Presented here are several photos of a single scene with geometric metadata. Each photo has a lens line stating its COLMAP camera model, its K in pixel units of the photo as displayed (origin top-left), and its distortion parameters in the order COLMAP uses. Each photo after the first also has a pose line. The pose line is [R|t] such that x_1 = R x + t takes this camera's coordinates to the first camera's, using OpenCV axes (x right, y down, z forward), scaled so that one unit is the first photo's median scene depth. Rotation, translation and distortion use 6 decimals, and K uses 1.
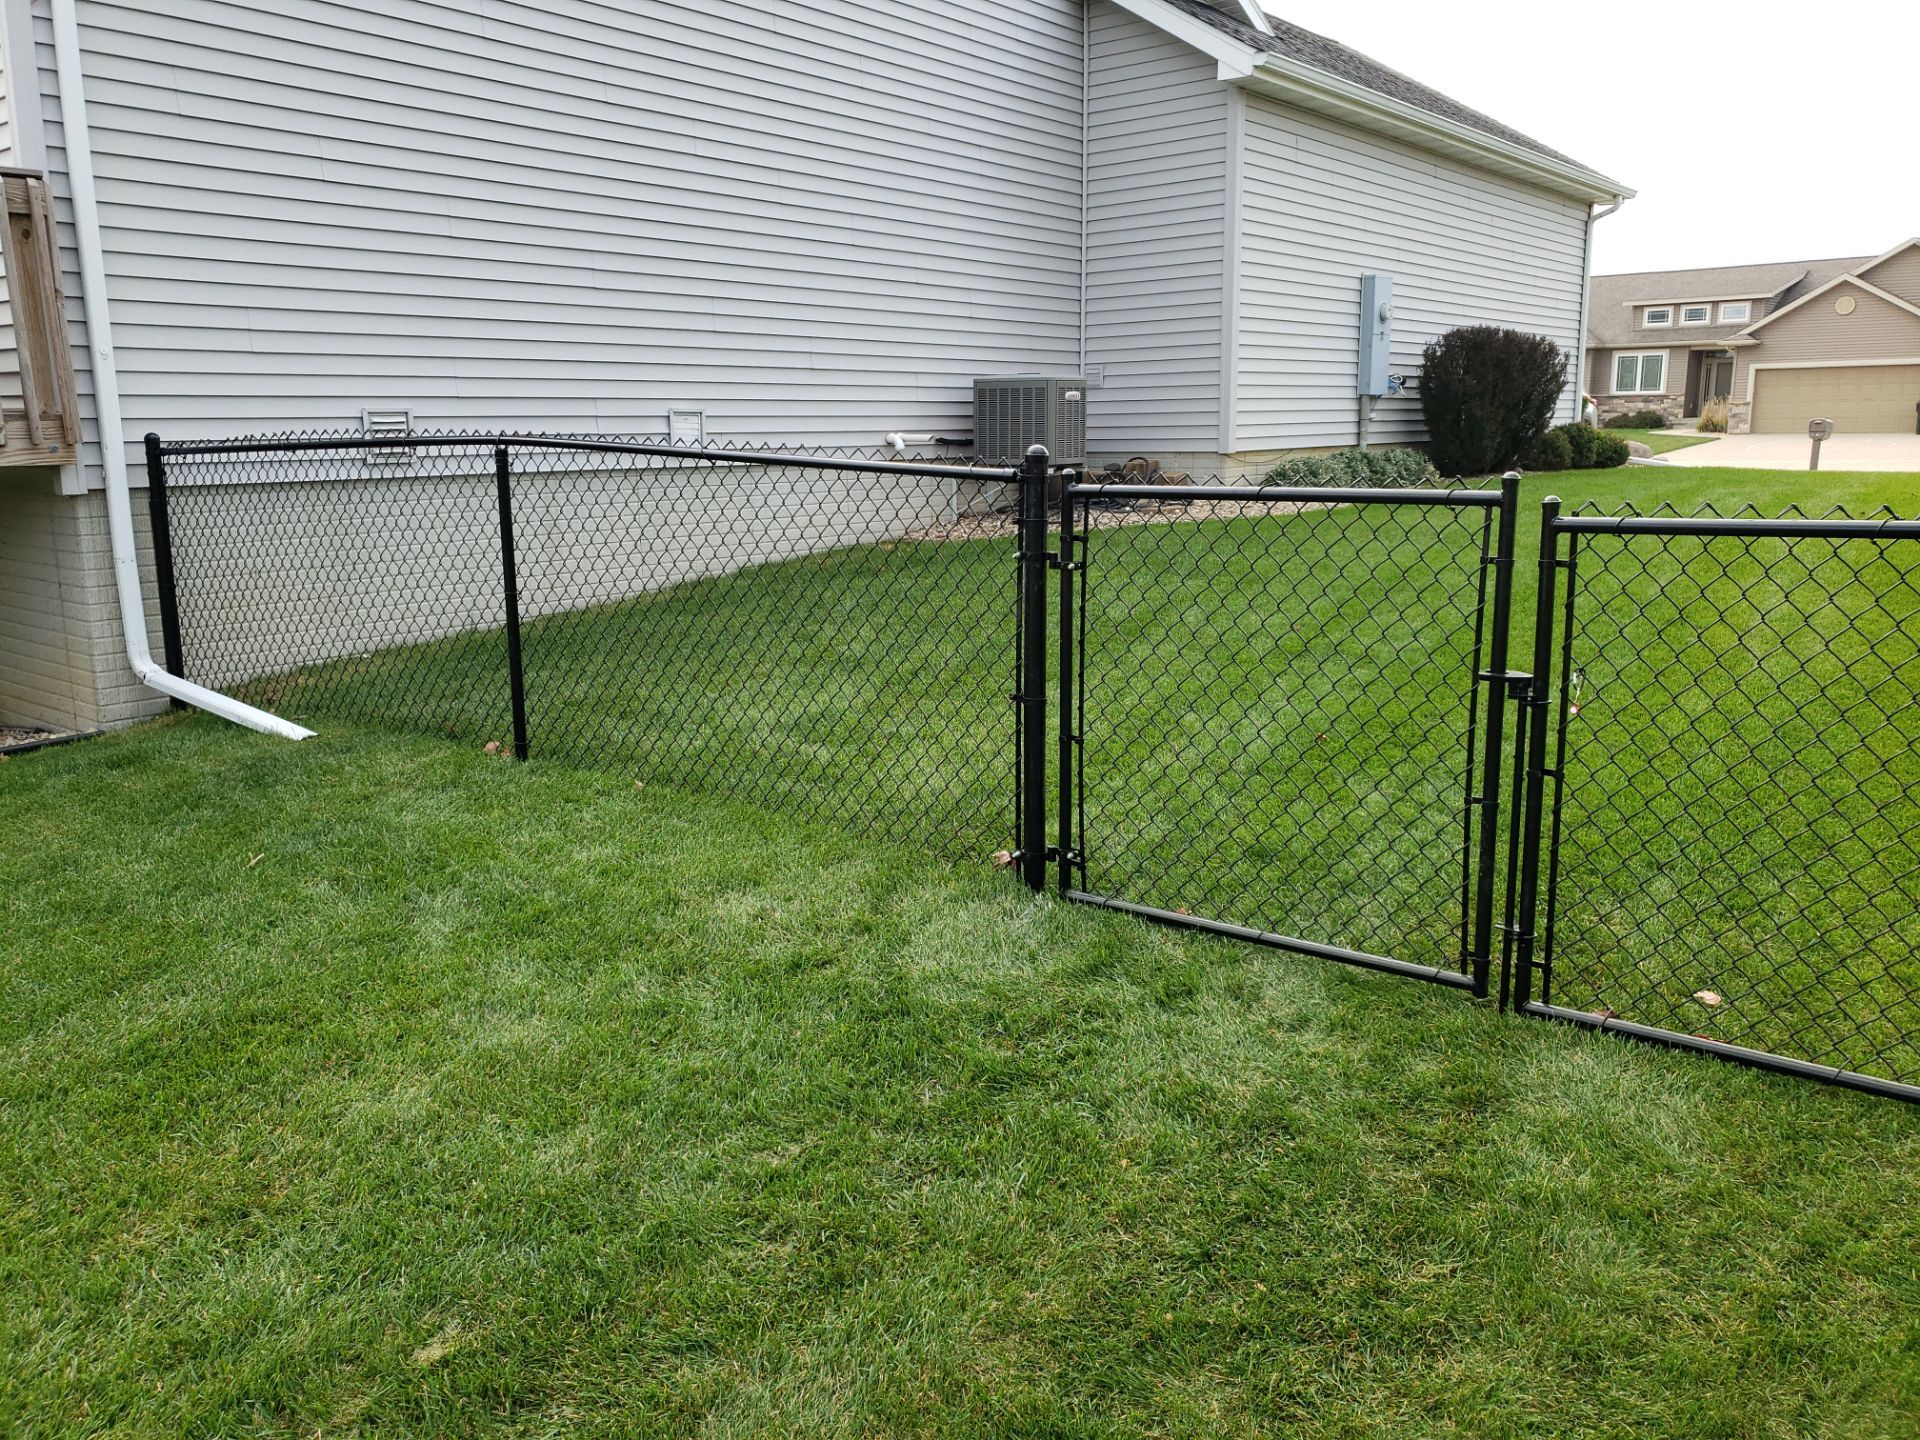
lens RADIAL K [[1474.8, 0, 947.5], [0, 1474.8, 726.8], [0, 0, 1]] dist [0.014065, 0.004458]
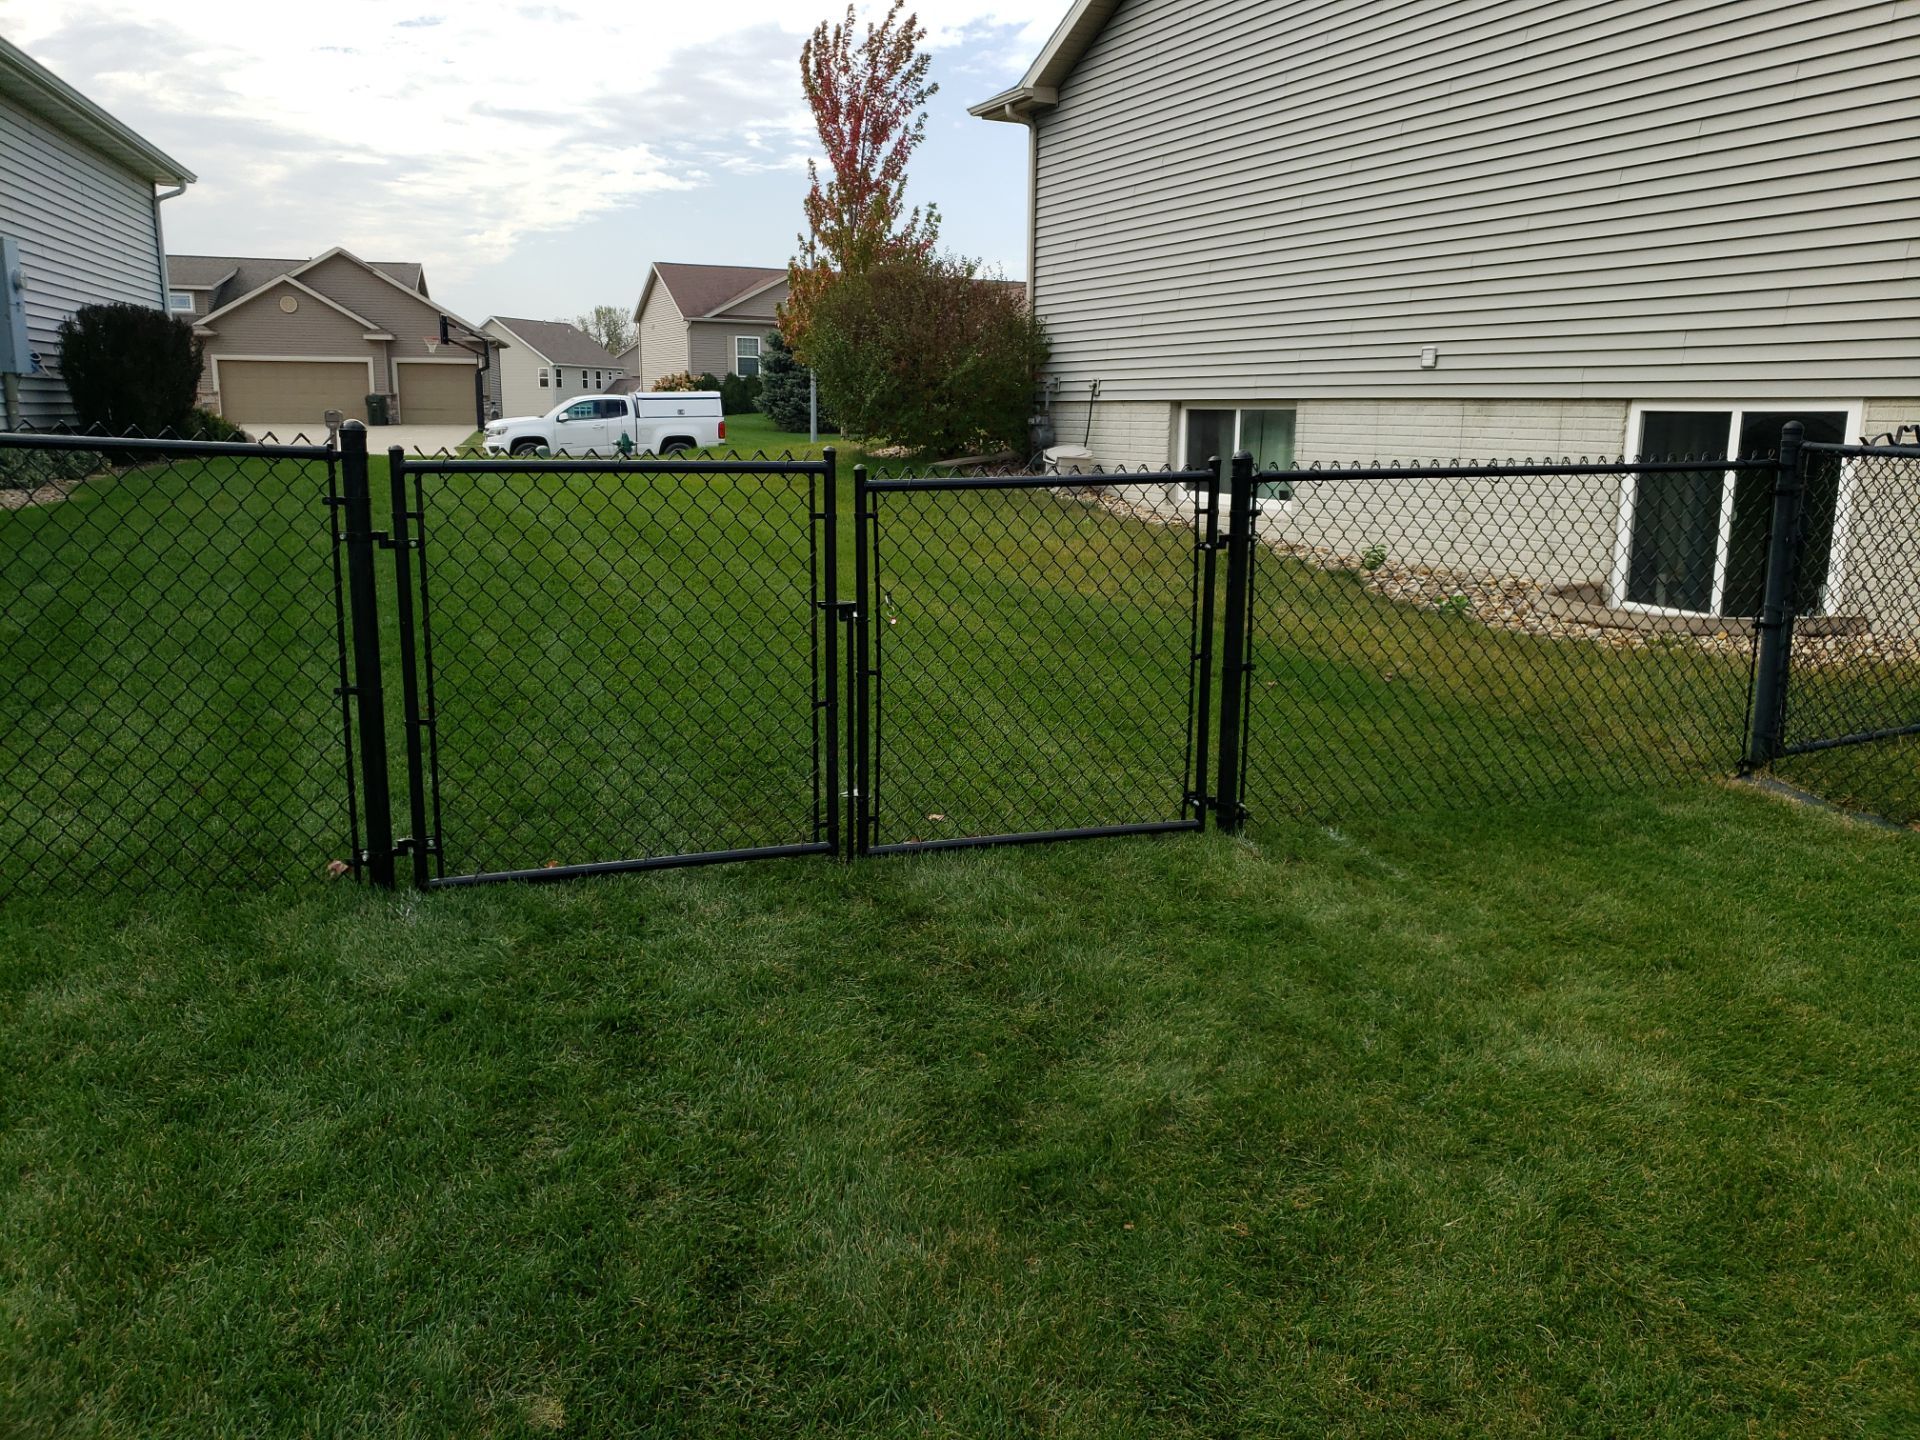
lens RADIAL K [[1537.7, 0, 960.4], [0, 1537.7, 723.5], [0, 0, 1]] dist [0.010199, 0.002545]
pose [[0.533938, -0.152692, 0.831622, -0.567295], [0.156071, 0.984456, 0.080549, -0.018261], [-0.830995, 0.086784, 0.549469, 0.137236]]
